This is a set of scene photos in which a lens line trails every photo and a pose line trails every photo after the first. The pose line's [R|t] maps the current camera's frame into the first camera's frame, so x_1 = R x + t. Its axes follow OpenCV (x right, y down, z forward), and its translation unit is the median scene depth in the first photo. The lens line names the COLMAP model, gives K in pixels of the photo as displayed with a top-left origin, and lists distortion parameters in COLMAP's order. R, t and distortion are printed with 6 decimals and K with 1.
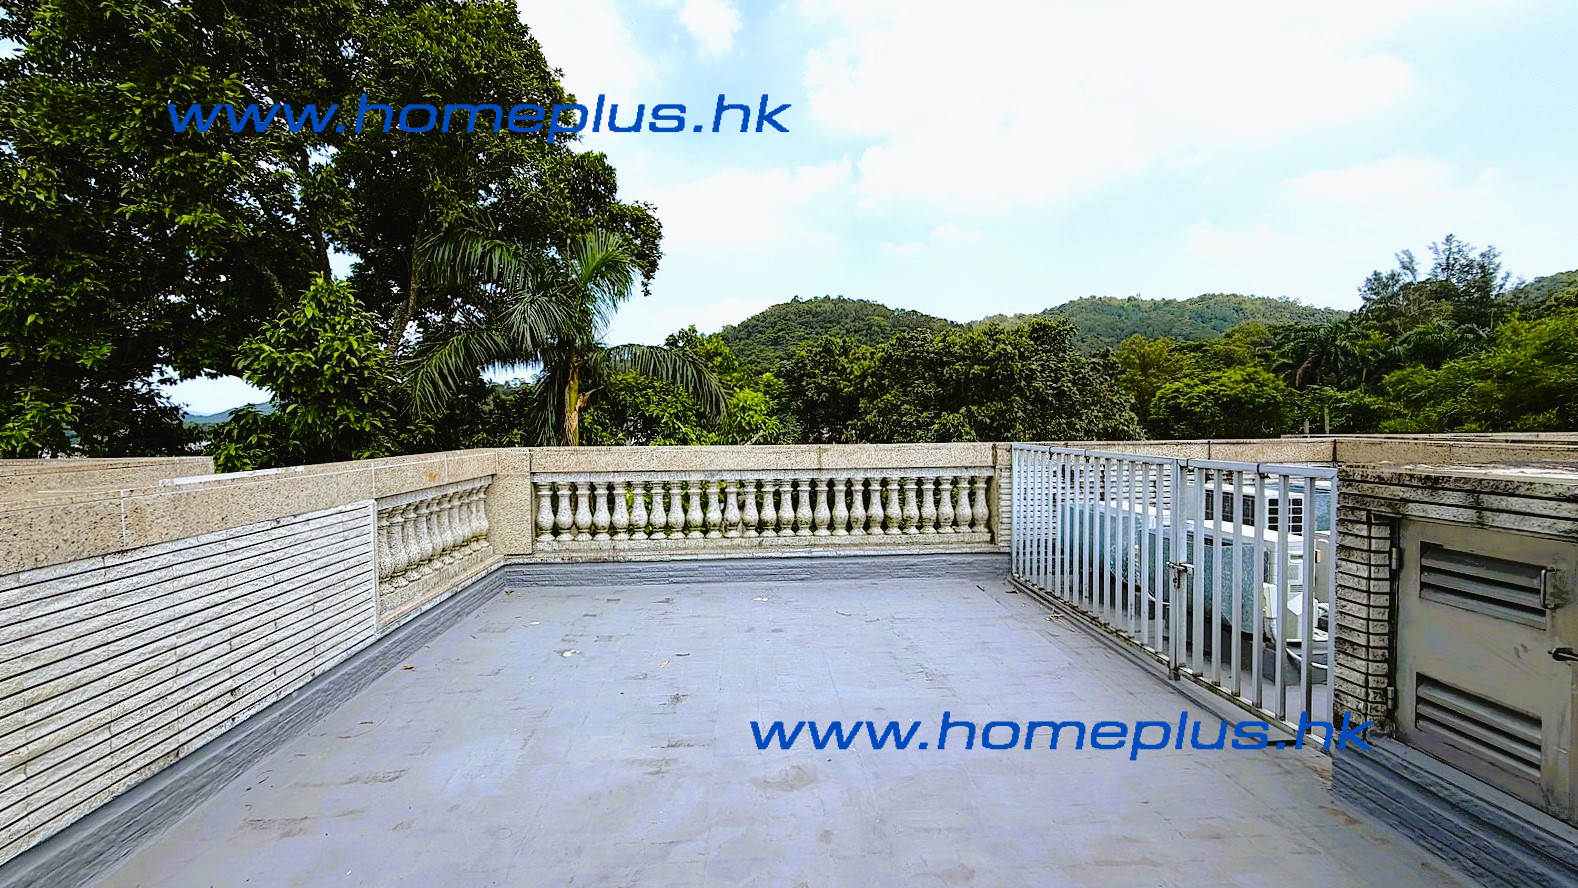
lens RADIAL K [[666.5, 0, 779.5], [0, 666.5, 448.4], [0, 0, 1]] dist [0.001065, 0.000085]
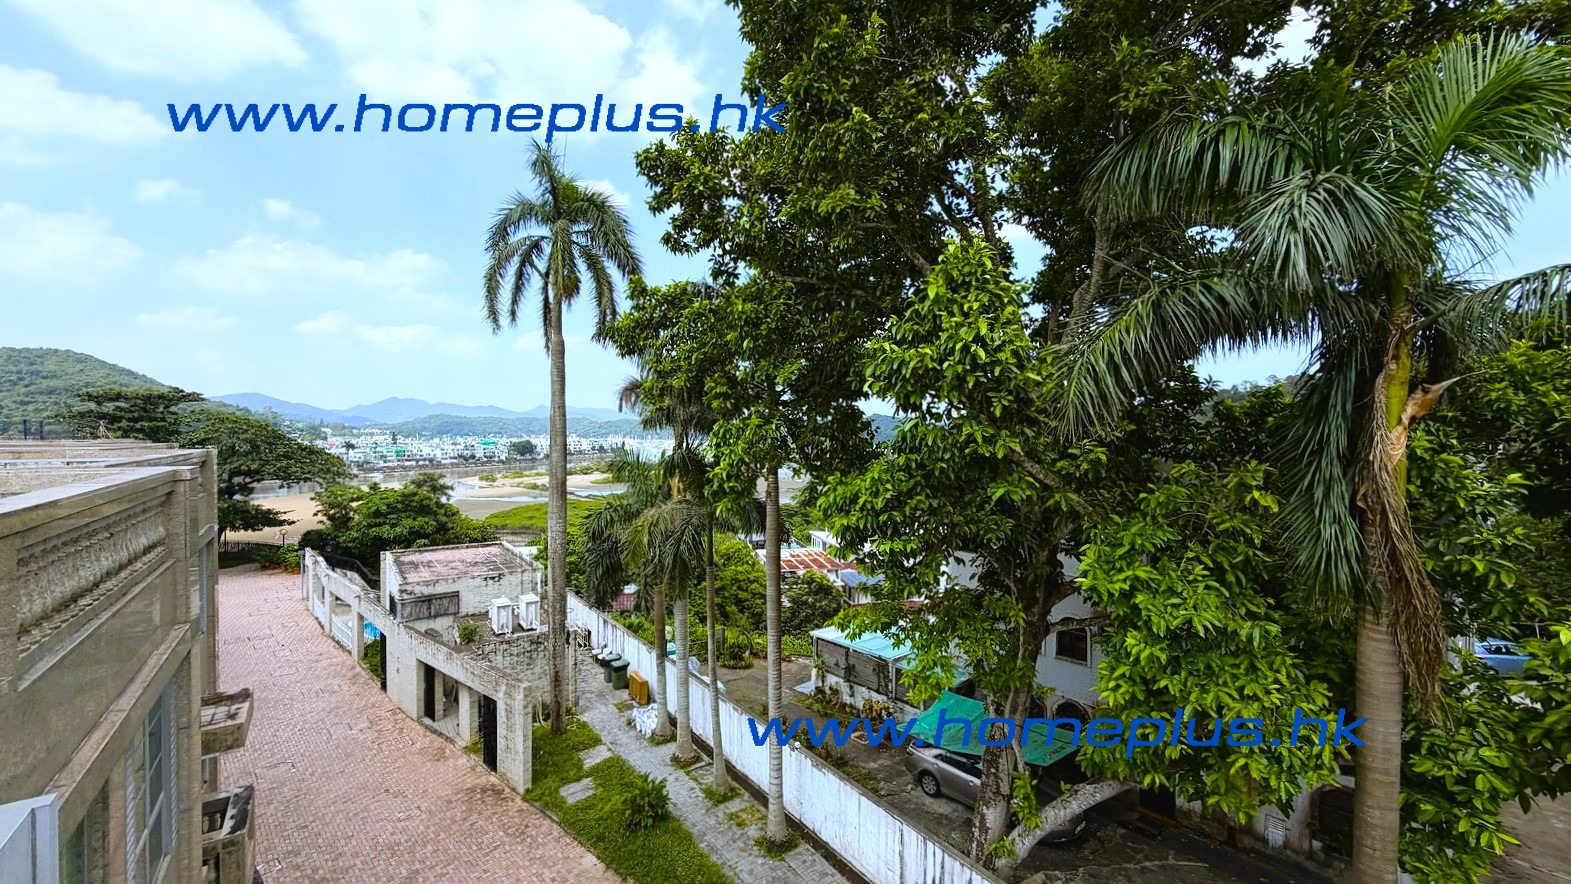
lens RADIAL K [[663.5, 0, 776.1], [0, 663.5, 446.4], [0, 0, 1]] dist [0.001065, 0.000085]
pose [[0.549671, 0.023494, -0.835051, -0.188090], [-0.037875, 0.999277, 0.003184, -0.031497], [0.834522, 0.029878, 0.550164, 0.448901]]
